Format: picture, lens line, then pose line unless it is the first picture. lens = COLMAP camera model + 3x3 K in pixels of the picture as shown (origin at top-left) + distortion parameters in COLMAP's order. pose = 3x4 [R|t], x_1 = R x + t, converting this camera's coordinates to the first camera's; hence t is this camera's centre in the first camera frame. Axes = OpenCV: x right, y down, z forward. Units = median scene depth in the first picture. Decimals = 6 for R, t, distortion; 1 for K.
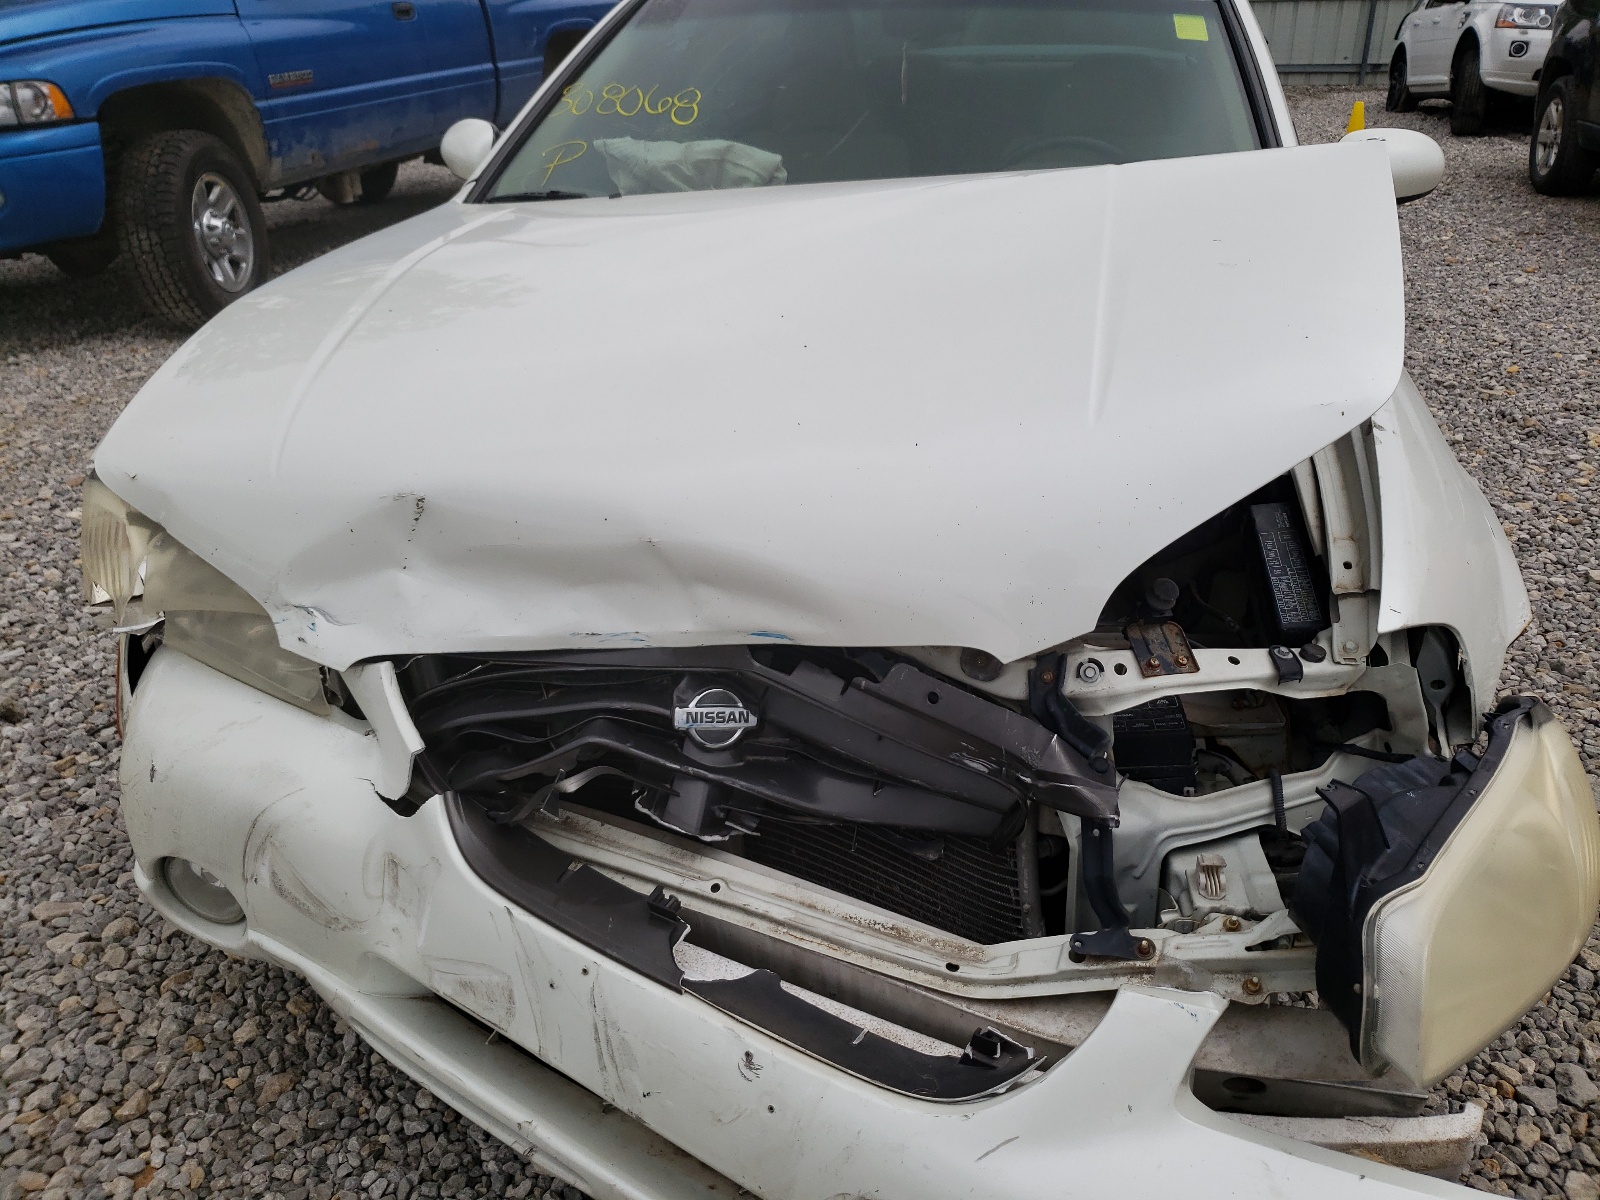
lens RADIAL K [[1193.0, 0, 800.0], [0, 1193.0, 600.0], [0, 0, 1]] dist [0.001155, -0.002407]
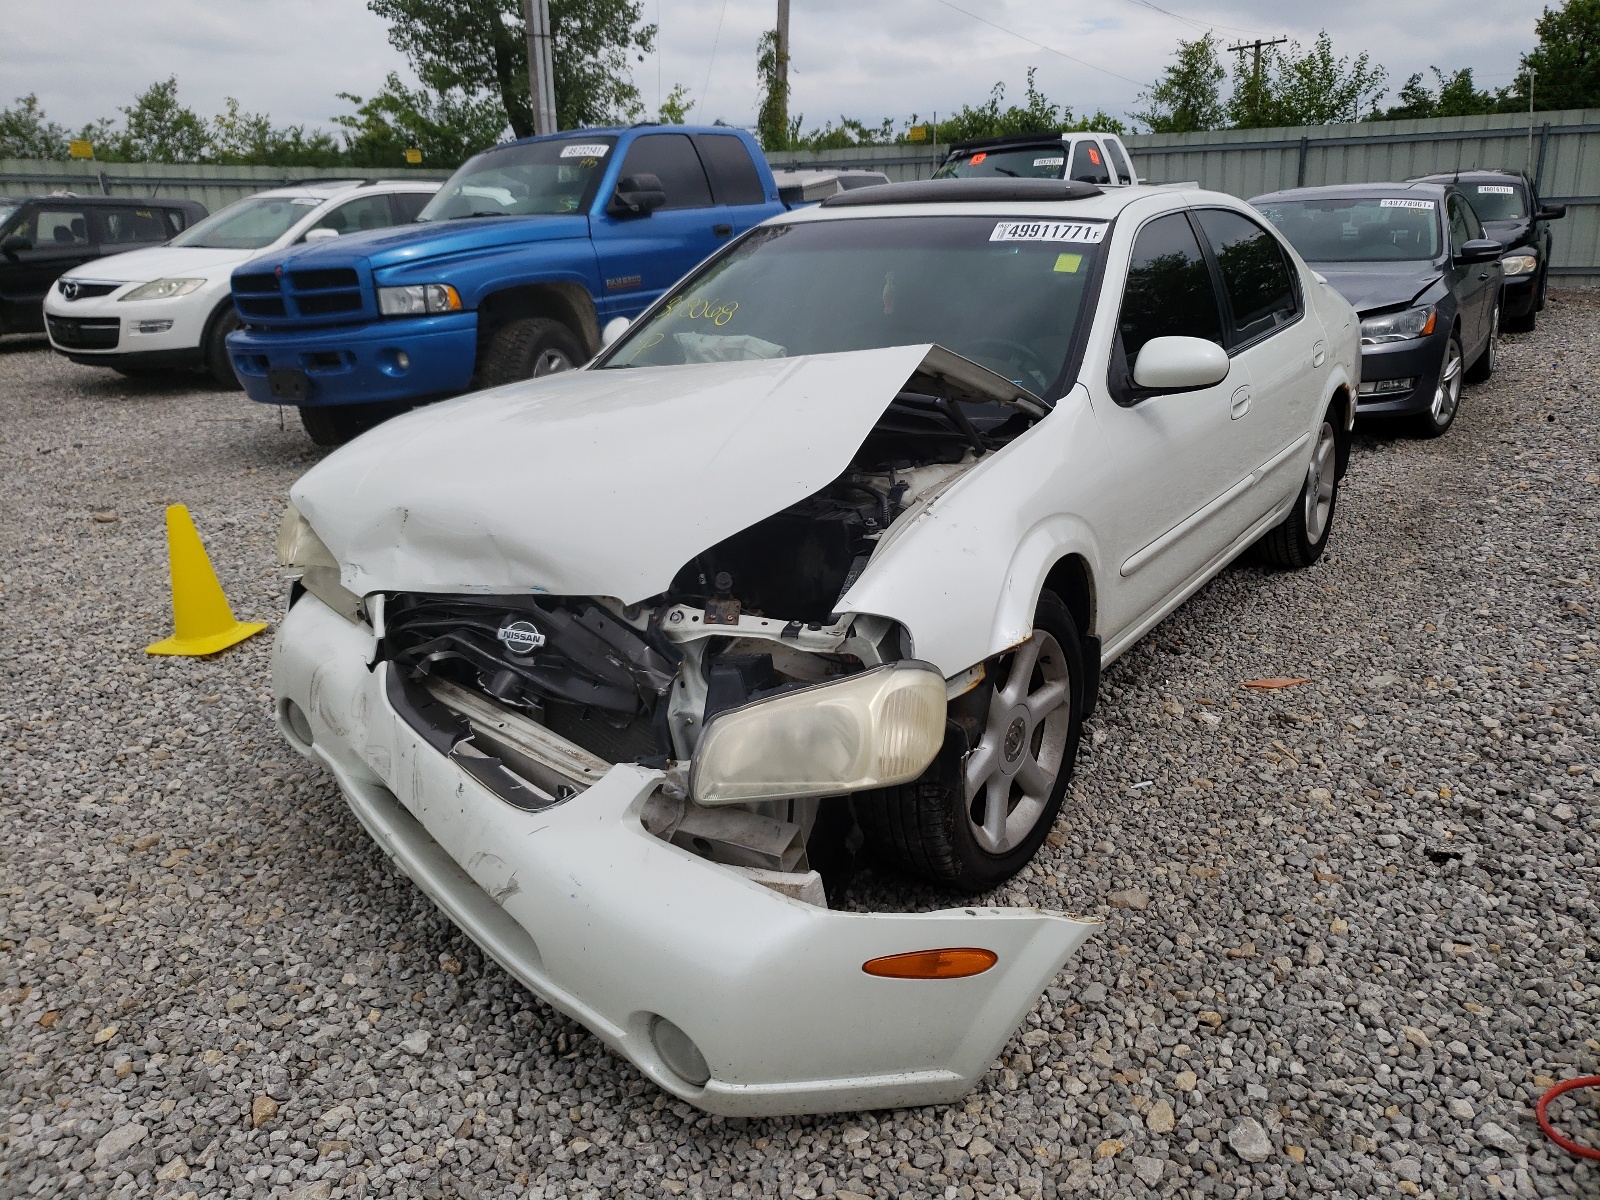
lens RADIAL K [[1193.0, 0, 800.0], [0, 1193.0, 600.0], [0, 0, 1]] dist [0.001155, -0.002407]
pose [[0.948329, 0.087740, -0.304915, 0.898530], [-0.130772, 0.983669, -0.123666, 0.216131], [0.289085, 0.157150, 0.944316, -0.624672]]
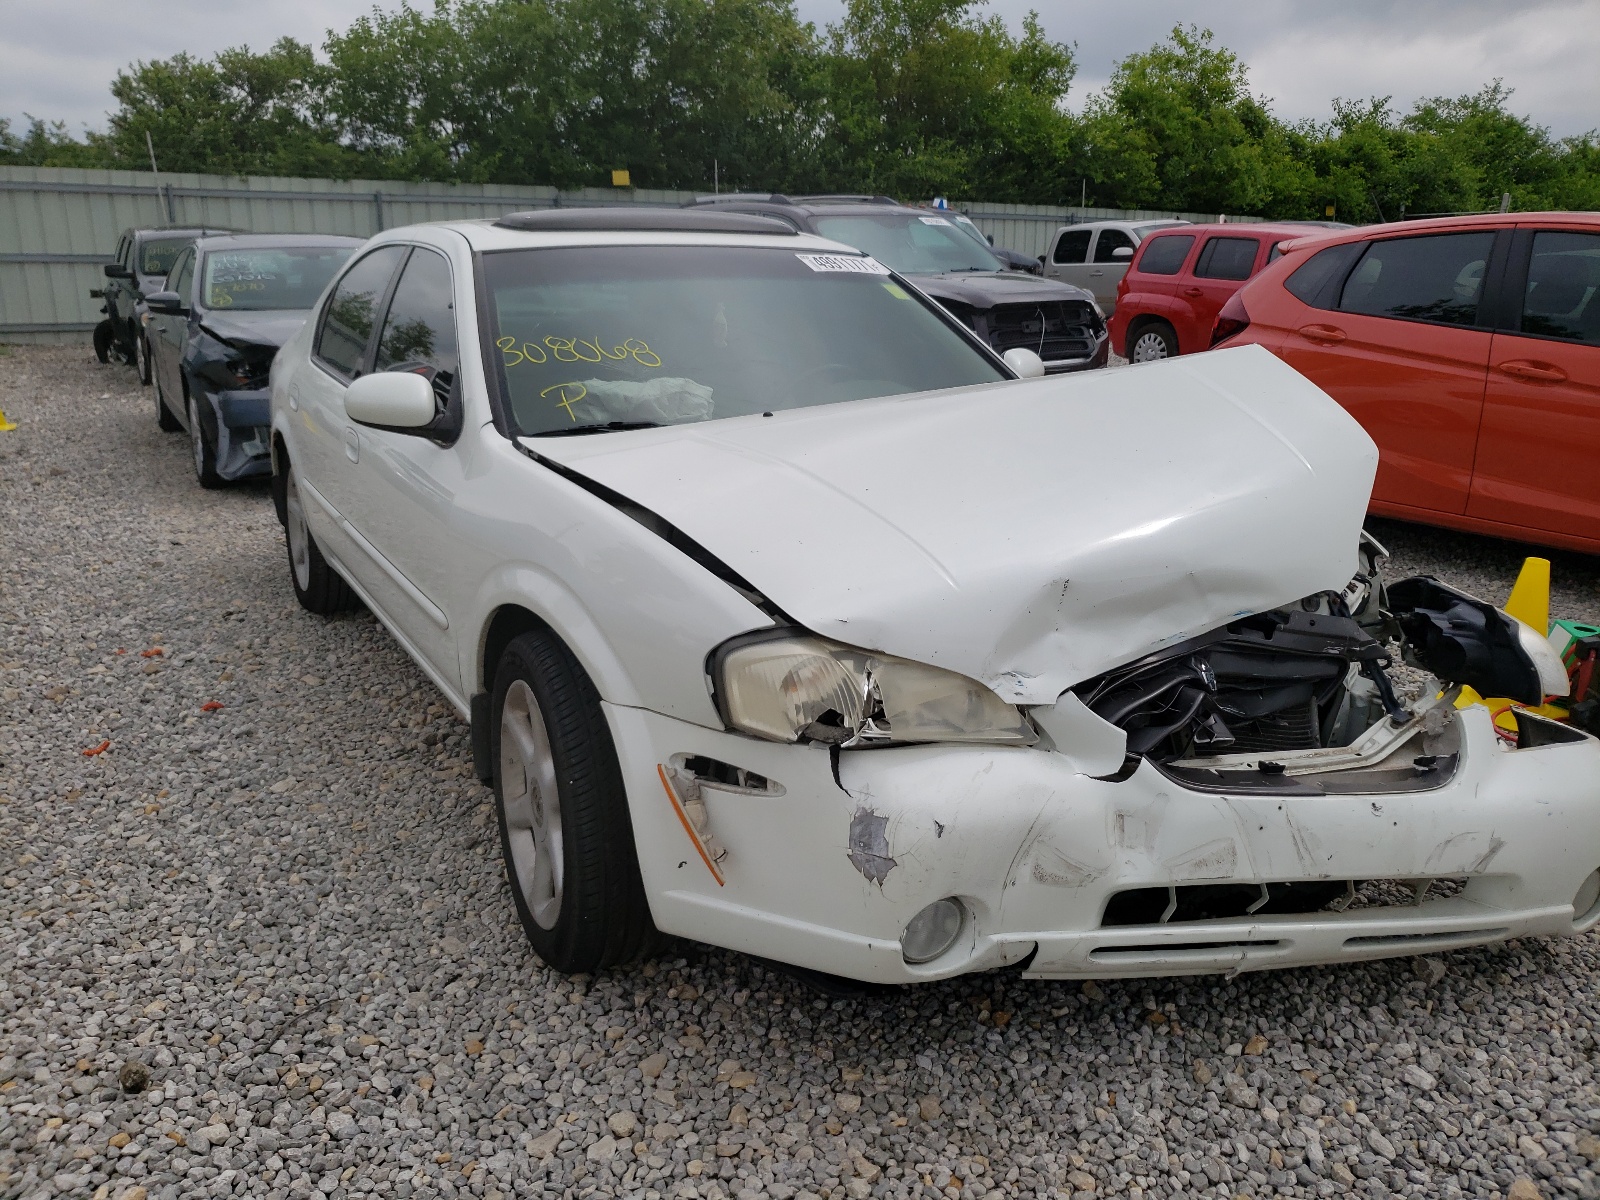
lens RADIAL K [[1193.0, 0, 800.0], [0, 1193.0, 600.0], [0, 0, 1]] dist [0.001155, -0.002407]
pose [[0.706146, -0.156027, 0.690662, -1.663766], [0.288890, 0.954027, -0.079843, -0.037386], [-0.646452, 0.255906, 0.718757, 0.112200]]
